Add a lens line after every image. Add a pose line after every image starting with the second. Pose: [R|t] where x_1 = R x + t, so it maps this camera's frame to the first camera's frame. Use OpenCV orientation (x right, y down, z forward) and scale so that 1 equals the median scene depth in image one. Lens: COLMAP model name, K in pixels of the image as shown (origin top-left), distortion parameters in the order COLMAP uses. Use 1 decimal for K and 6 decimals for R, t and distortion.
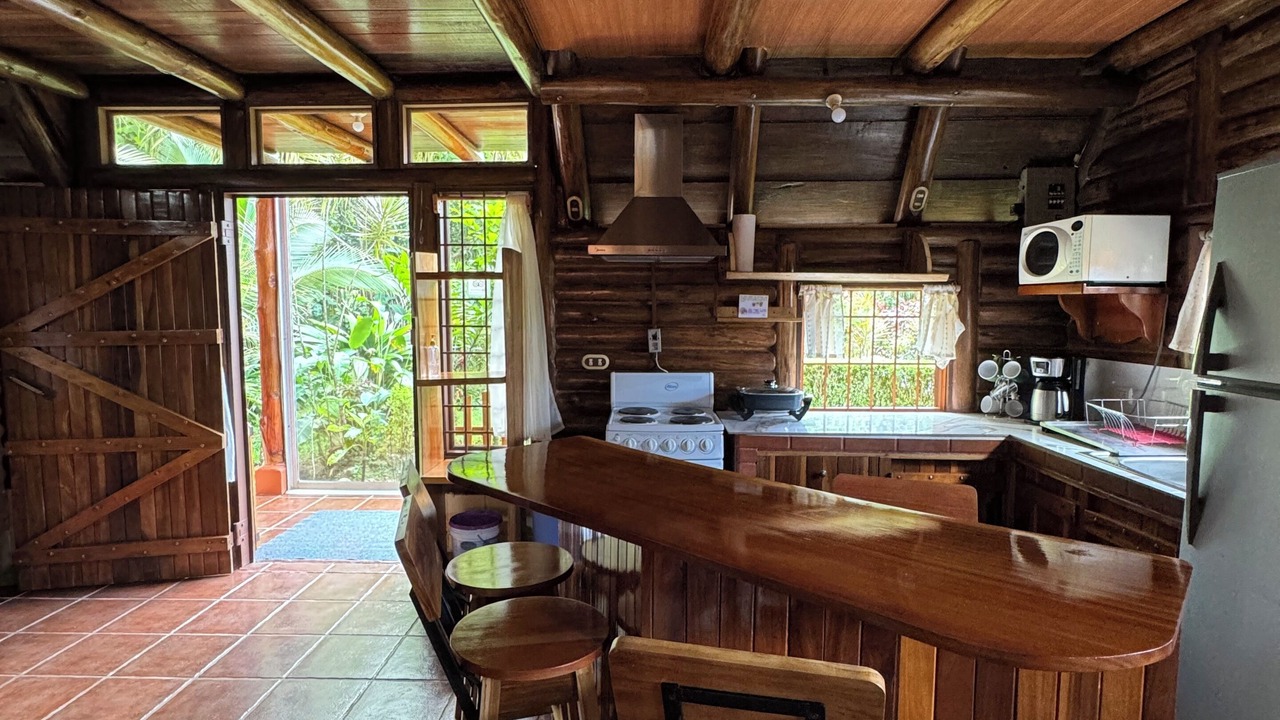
lens RADIAL K [[683.8, 0, 644.7], [0, 683.8, 358.4], [0, 0, 1]] dist [-0.003550, 0.000631]
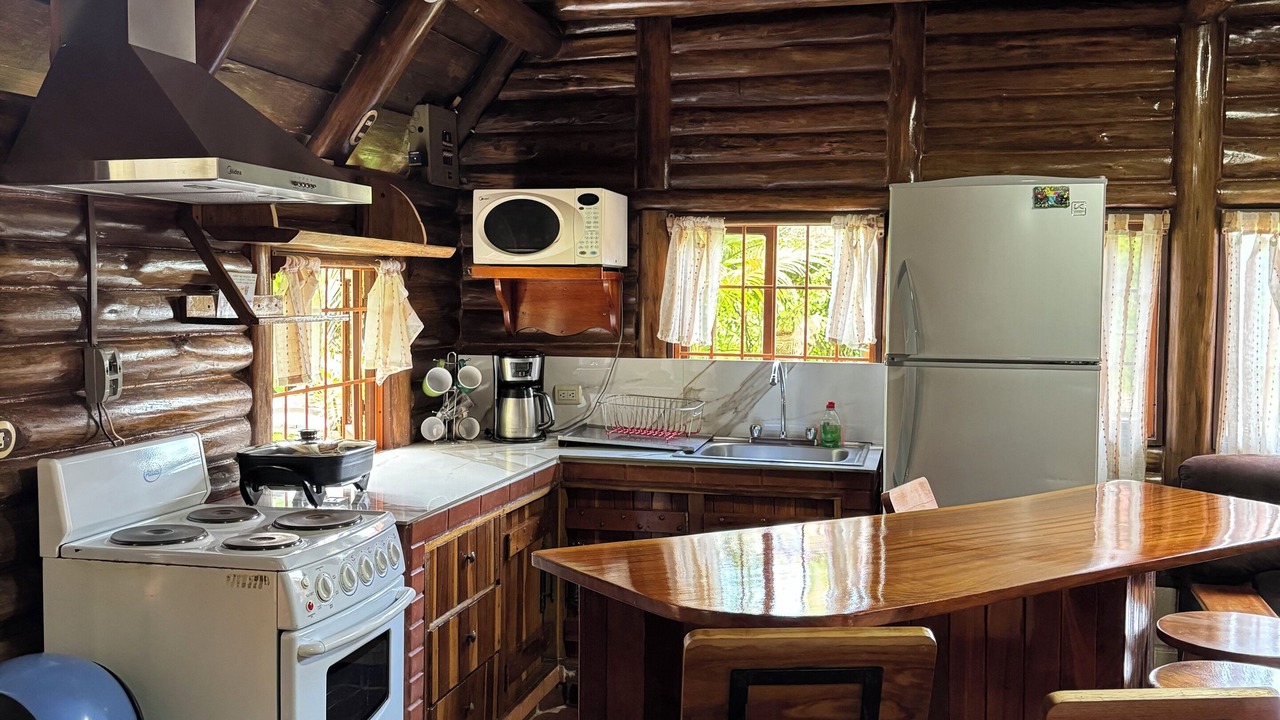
lens RADIAL K [[1191.9, 0, 640.0], [0, 1191.9, 360.0], [0, 0, 1]] dist [0.183068, -0.382376]
pose [[0.230015, -0.061036, 0.971271, -0.675544], [0.068384, 0.996578, 0.046432, -0.048648], [-0.970781, 0.055739, 0.233402, 0.494148]]
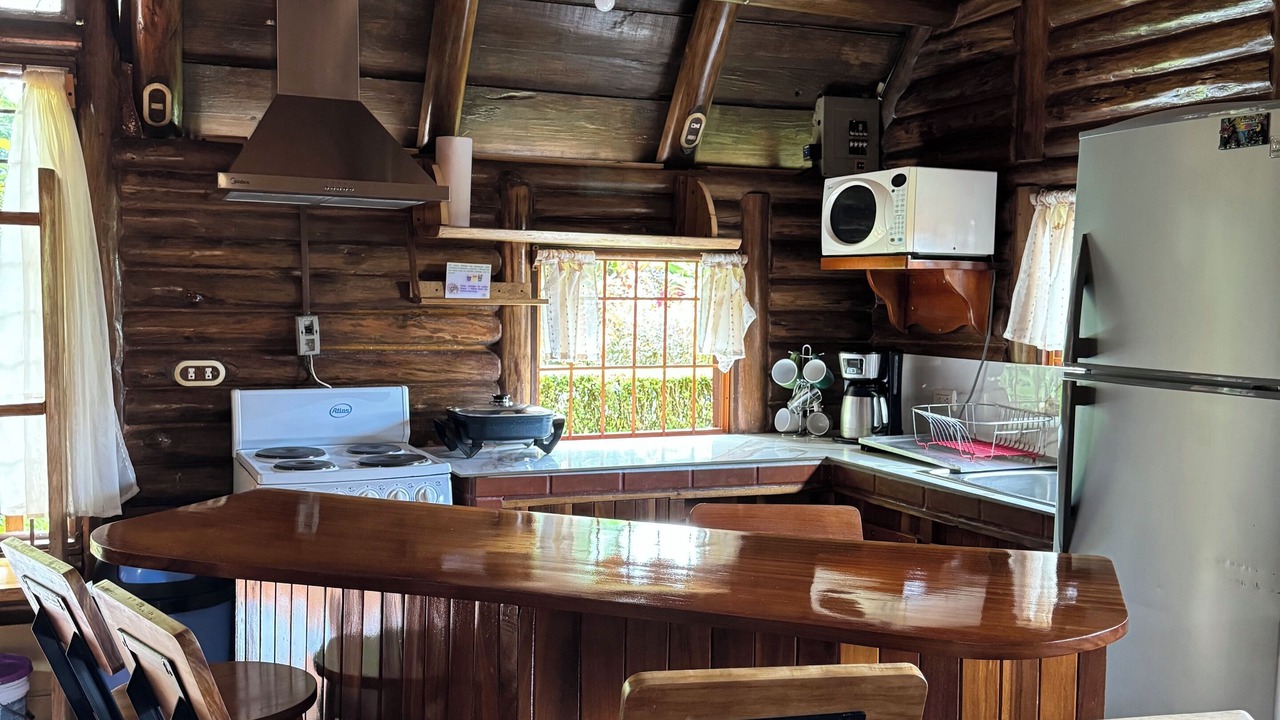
lens RADIAL K [[1191.9, 0, 640.0], [0, 1191.9, 360.0], [0, 0, 1]] dist [0.183068, -0.382376]
pose [[0.906678, -0.016473, 0.421502, -0.171404], [0.021994, 0.999724, -0.008241, 0.010925], [-0.421250, 0.016742, 0.906790, -0.087260]]
